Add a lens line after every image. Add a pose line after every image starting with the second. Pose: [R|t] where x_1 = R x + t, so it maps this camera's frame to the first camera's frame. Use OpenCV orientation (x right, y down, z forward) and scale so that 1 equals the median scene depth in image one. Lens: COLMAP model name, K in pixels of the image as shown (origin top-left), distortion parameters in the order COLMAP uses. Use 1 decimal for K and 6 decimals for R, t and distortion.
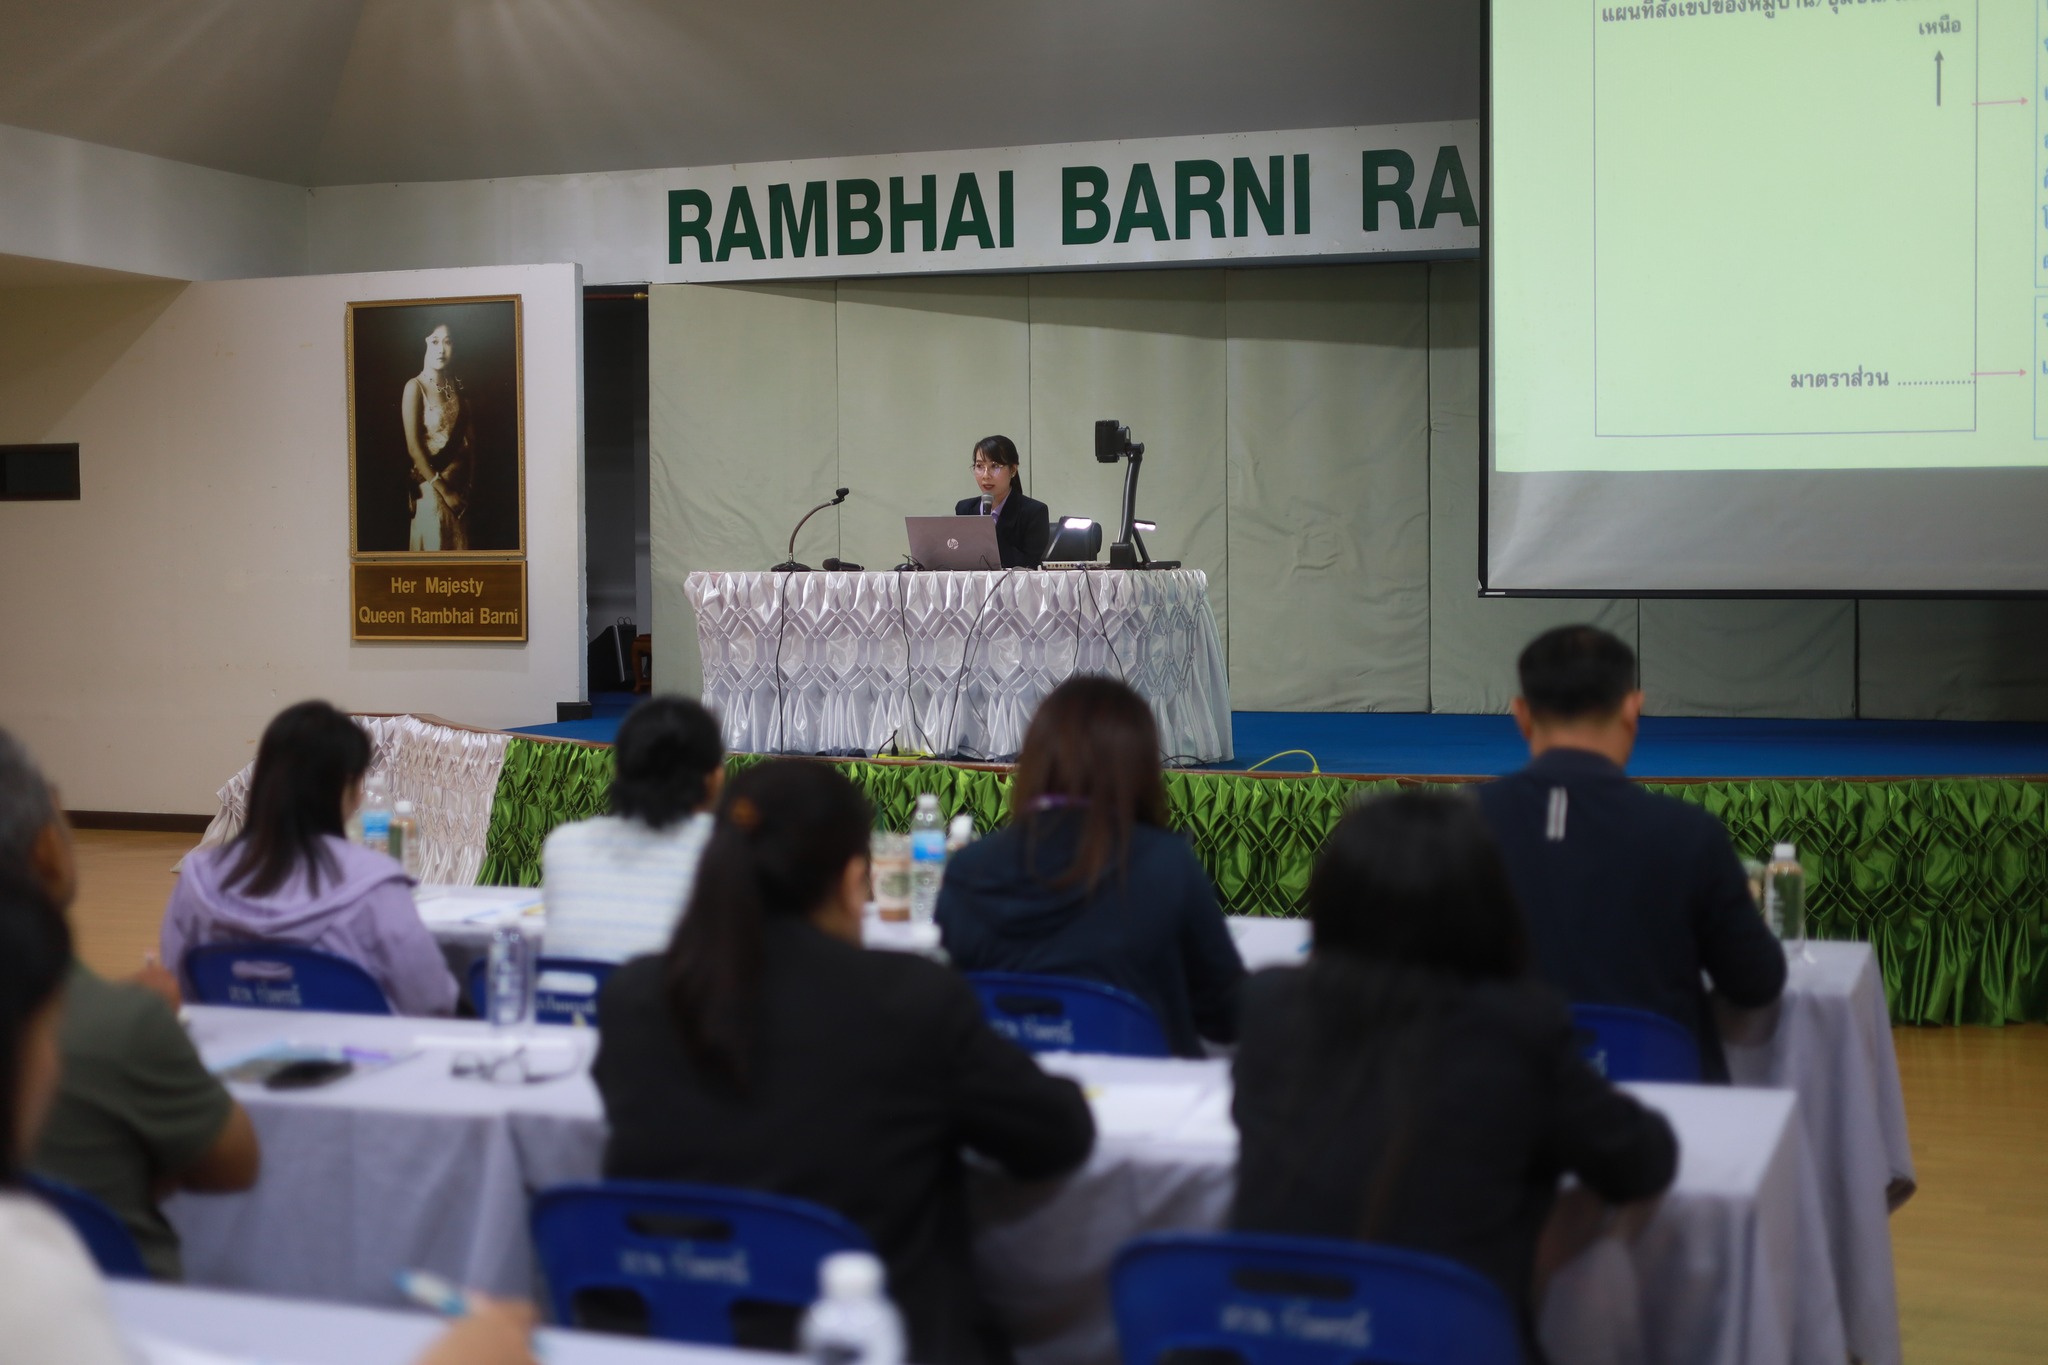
lens RADIAL K [[2857.9, 0, 1024.0], [0, 2857.9, 682.5], [0, 0, 1]] dist [-0.011804, -0.010870]
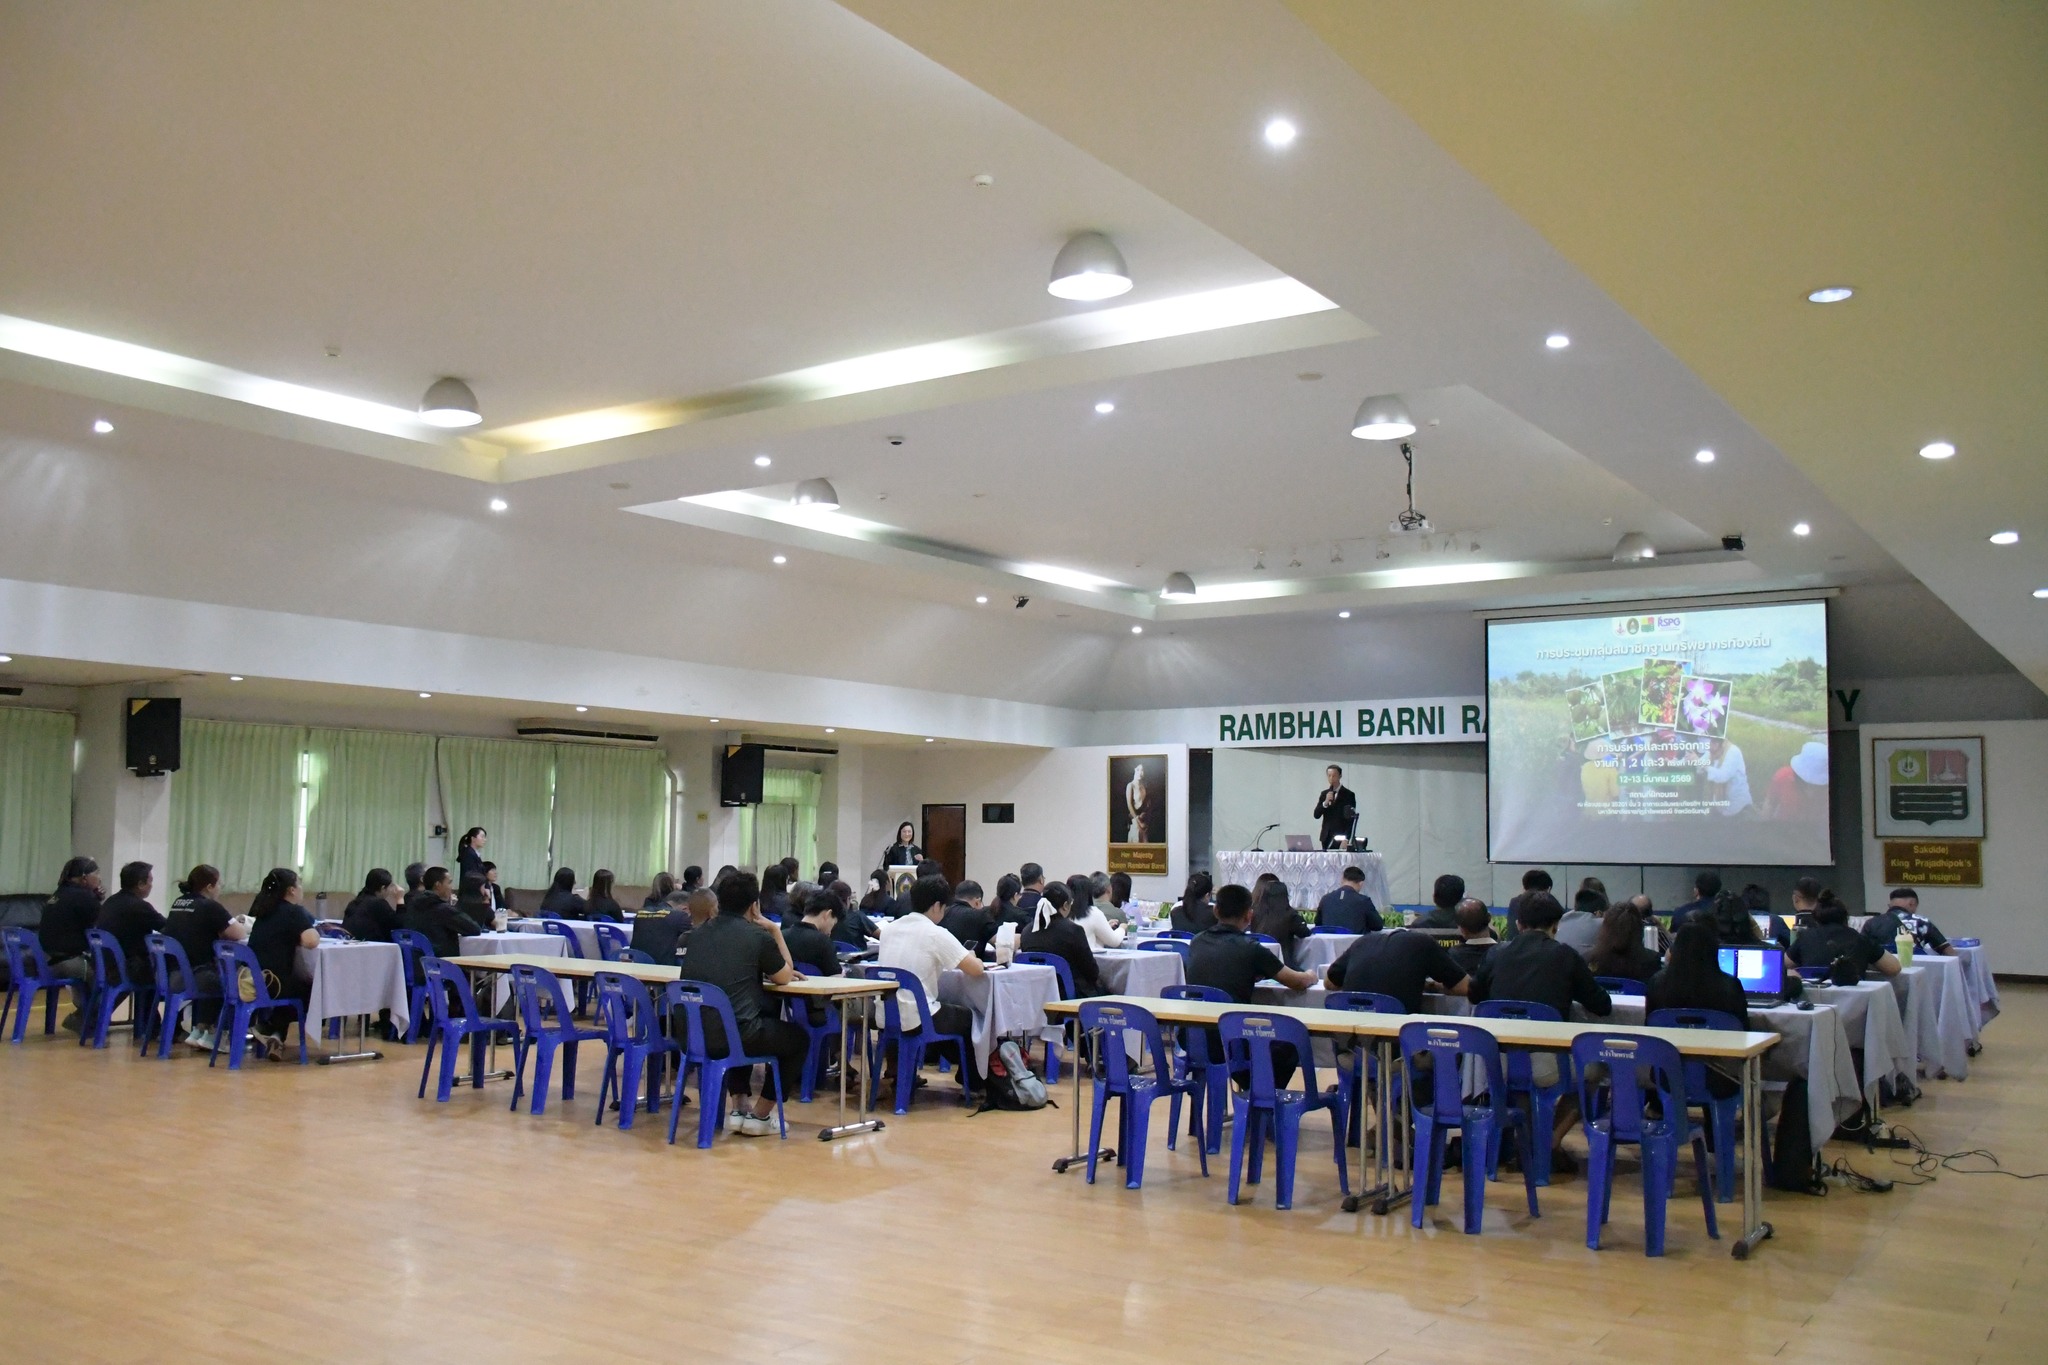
lens RADIAL K [[1779.7, 0, 1024.0], [0, 1779.7, 682.5], [0, 0, 1]] dist [-0.094186, 0.003901]
pose [[0.968114, -0.007535, -0.250397, 0.132522], [-0.025850, 0.991207, -0.129771, 0.028883], [0.249173, 0.132106, 0.959406, -0.762573]]
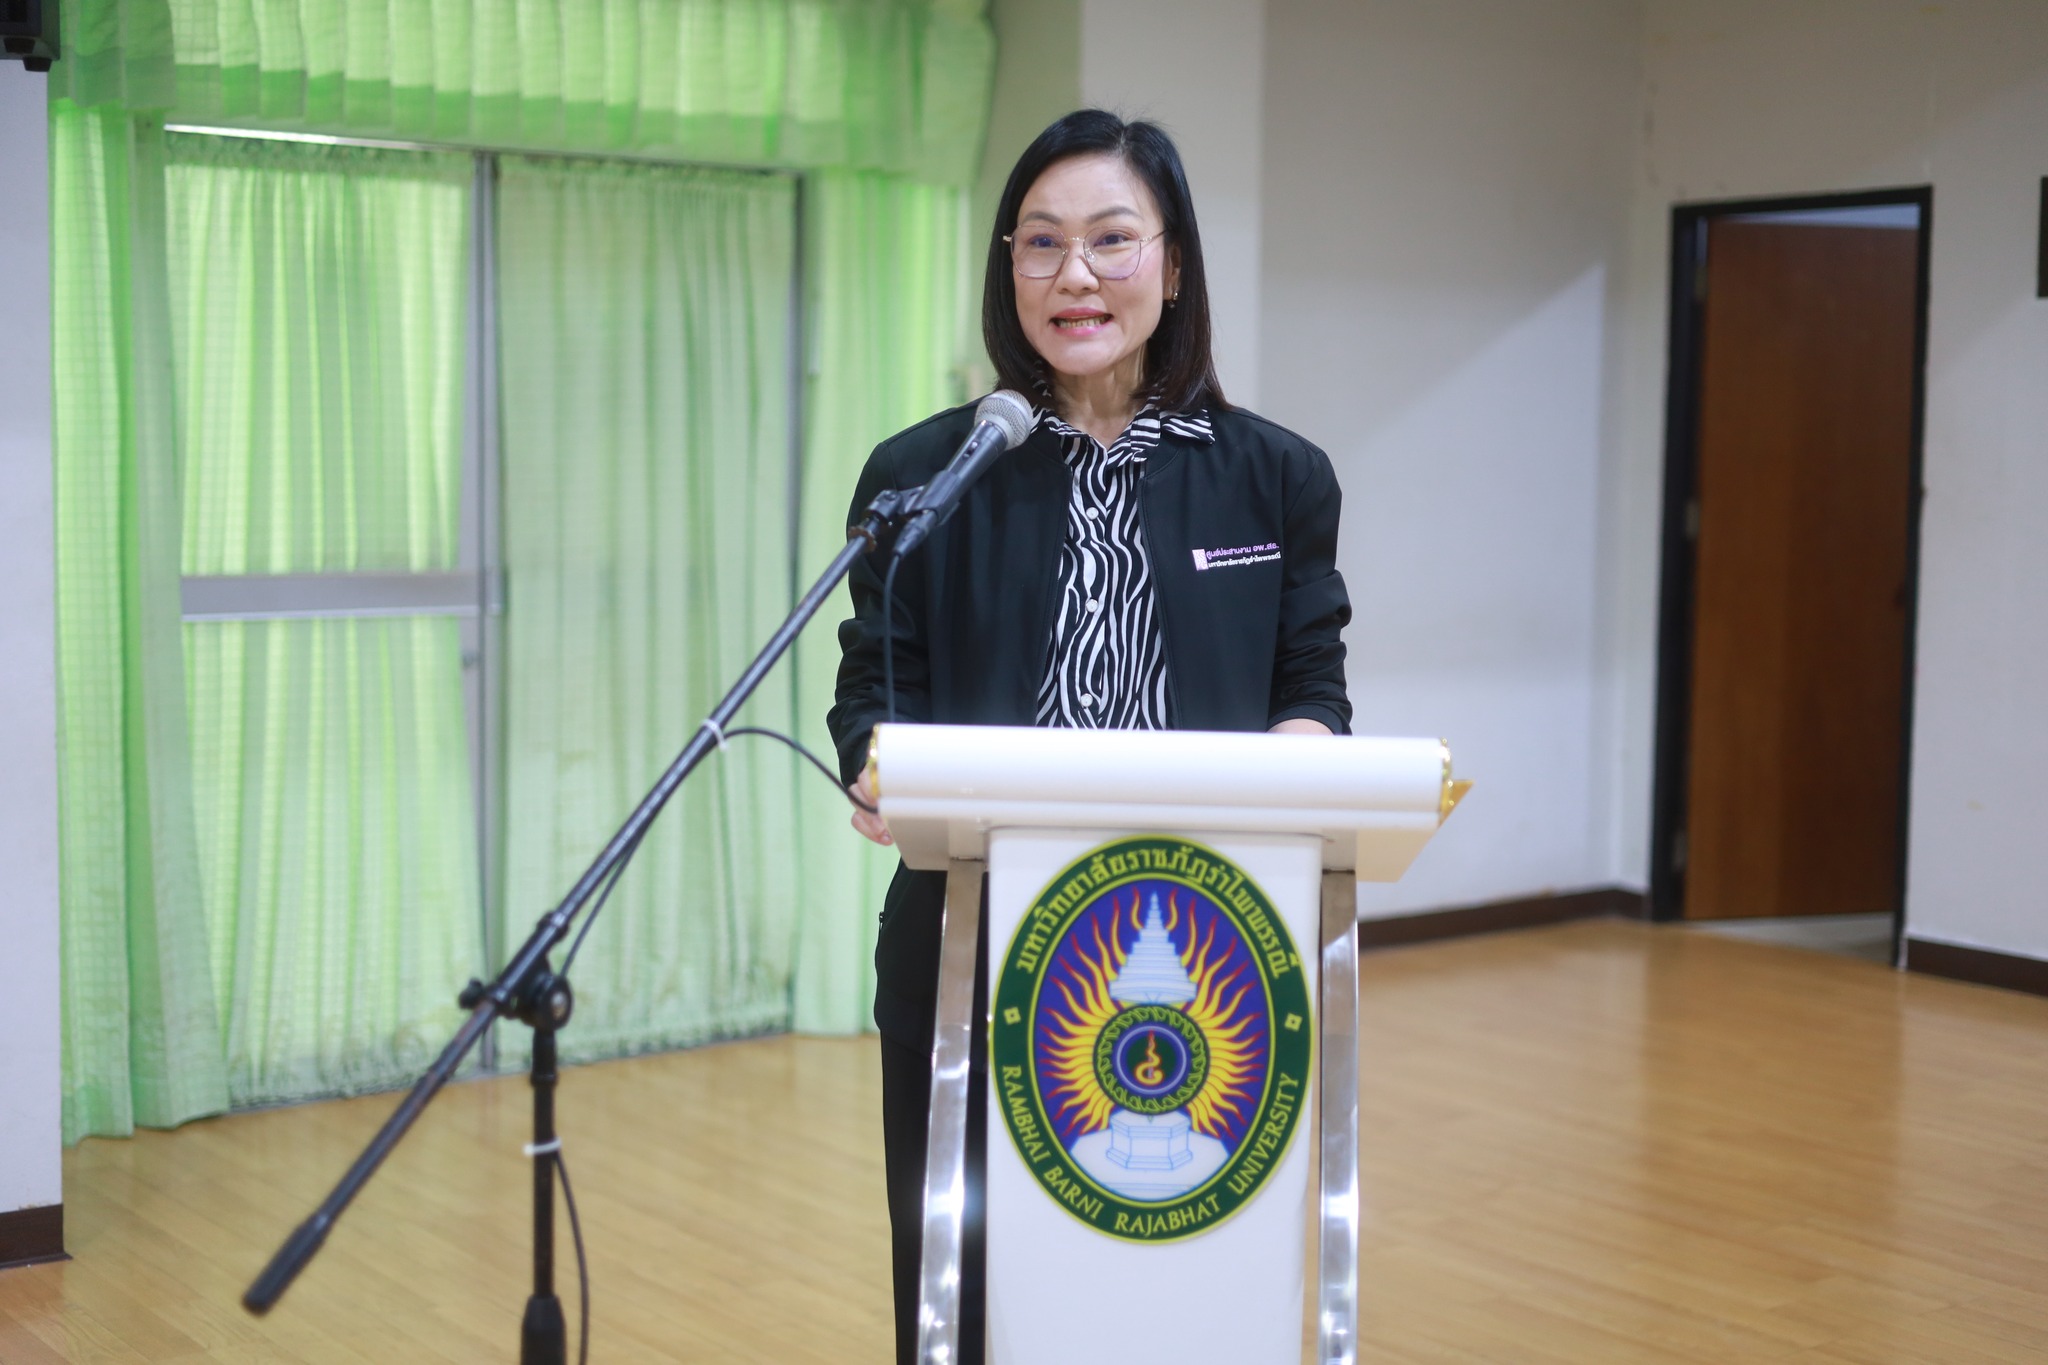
lens RADIAL K [[2857.9, 0, 1024.0], [0, 2857.9, 682.5], [0, 0, 1]] dist [-0.011804, -0.010870]
pose [[0.843961, 0.062406, -0.532761, -0.267053], [-0.038884, 0.997714, 0.055273, -0.021512], [0.534993, -0.025932, 0.844459, 0.551672]]
